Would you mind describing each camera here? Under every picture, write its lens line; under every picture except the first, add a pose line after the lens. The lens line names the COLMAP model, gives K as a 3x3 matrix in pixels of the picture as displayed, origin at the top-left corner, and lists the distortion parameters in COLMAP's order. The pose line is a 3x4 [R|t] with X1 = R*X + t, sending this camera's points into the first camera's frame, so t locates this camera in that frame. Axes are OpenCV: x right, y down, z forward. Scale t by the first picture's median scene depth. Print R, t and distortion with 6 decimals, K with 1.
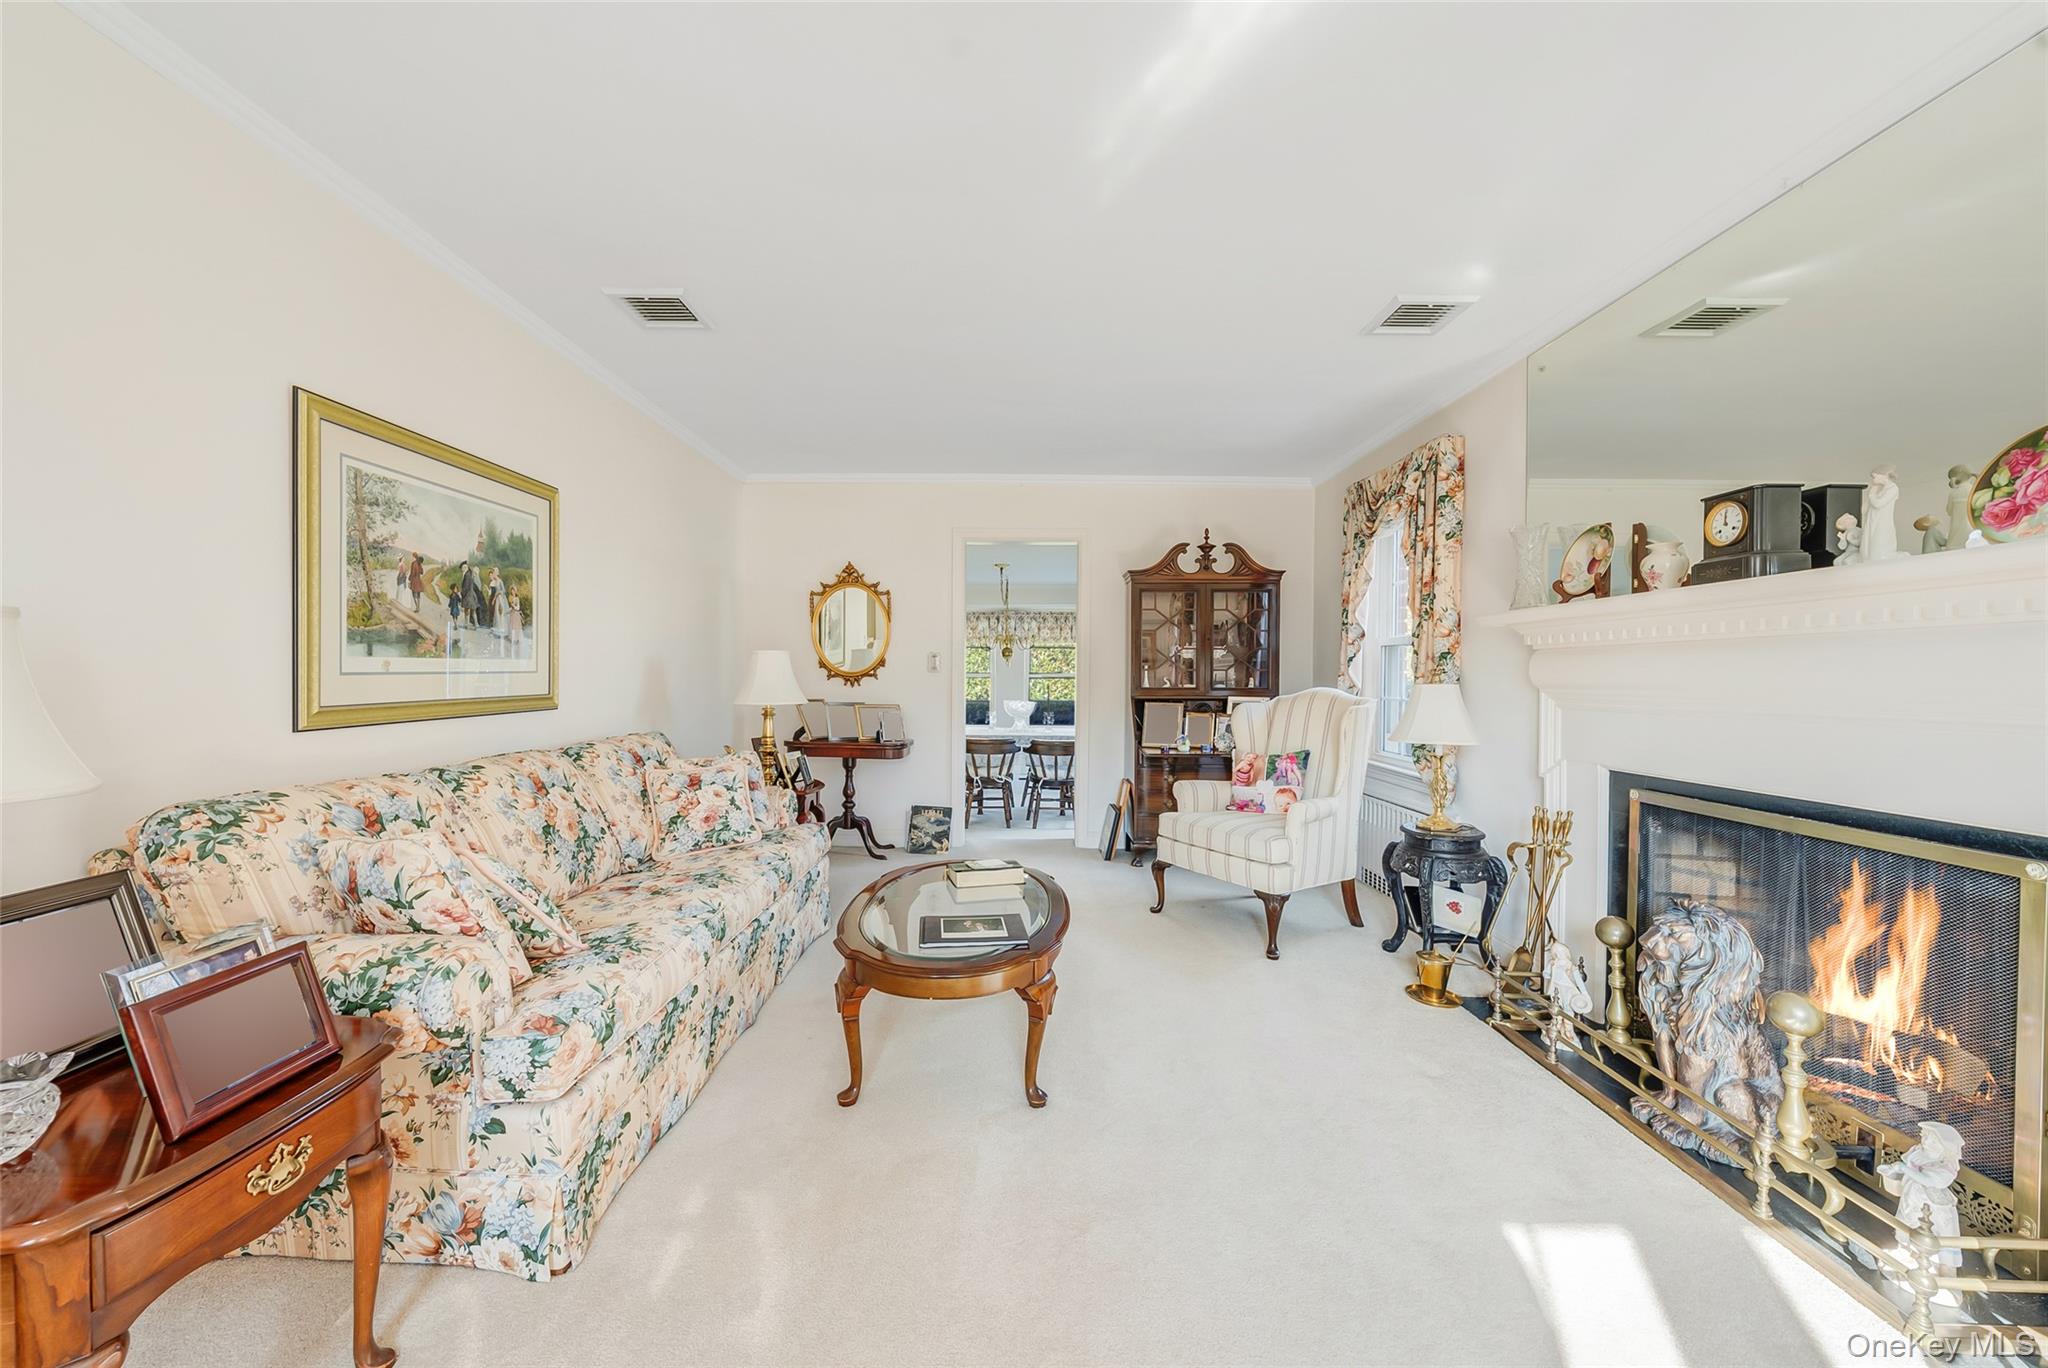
lens RADIAL K [[757.6, 0, 1025.8], [0, 757.6, 679.0], [0, 0, 1]] dist [-0.002451, 0.000550]
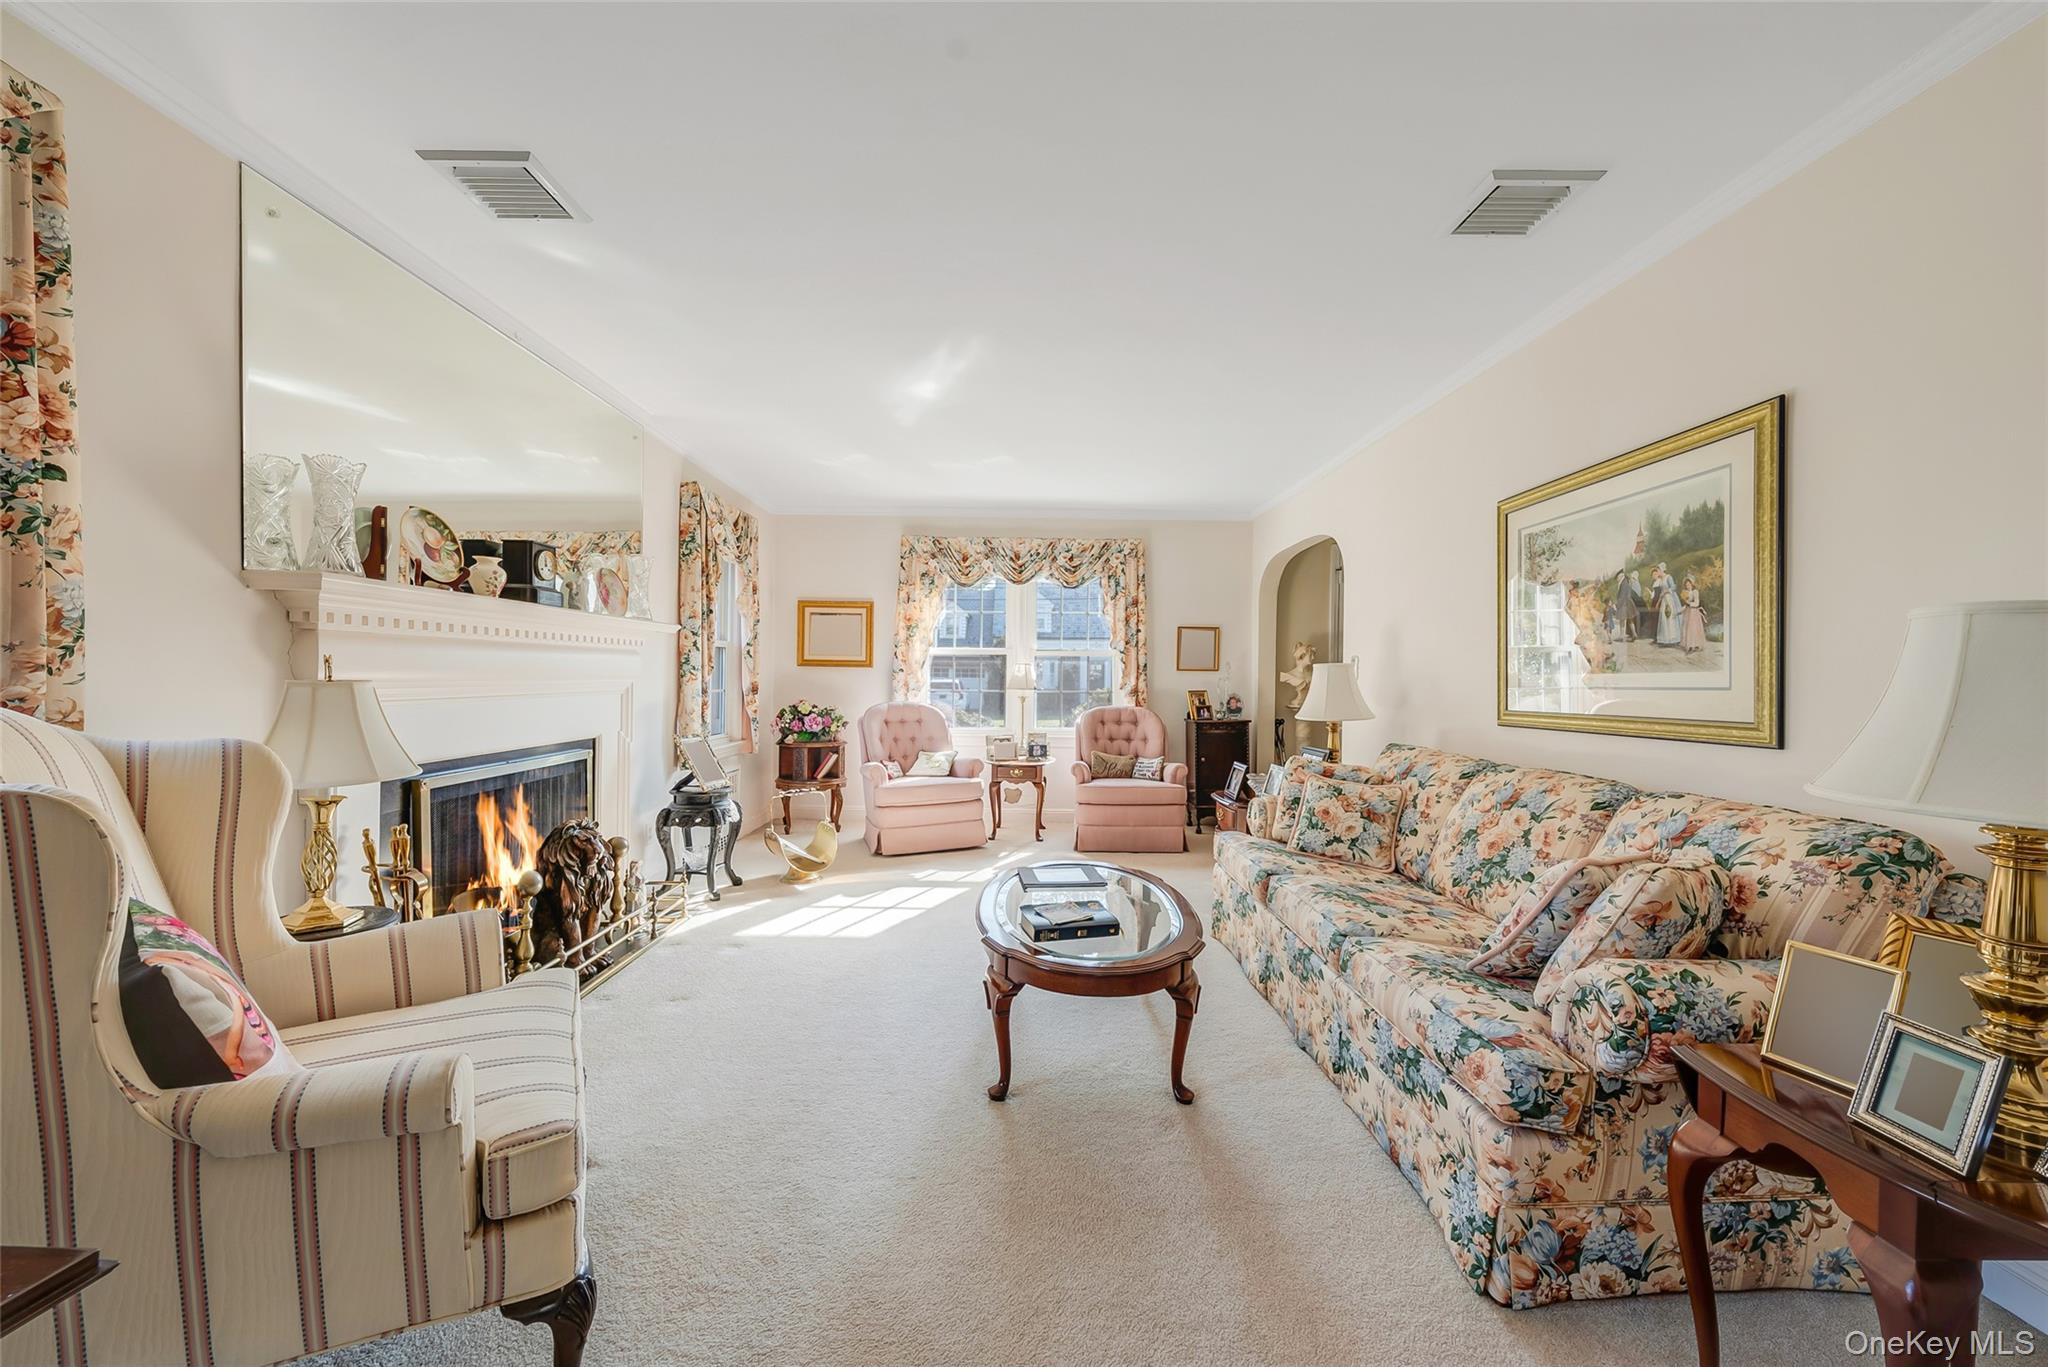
lens RADIAL K [[757.6, 0, 1024.8], [0, 757.6, 682.7], [0, 0, 1]] dist [-0.002451, 0.000550]
pose [[-0.999999, 0.001054, -0.000432, 0.002081], [0.001050, 0.999958, 0.009080, -0.023748], [0.000441, 0.009079, -0.999959, 1.874667]]
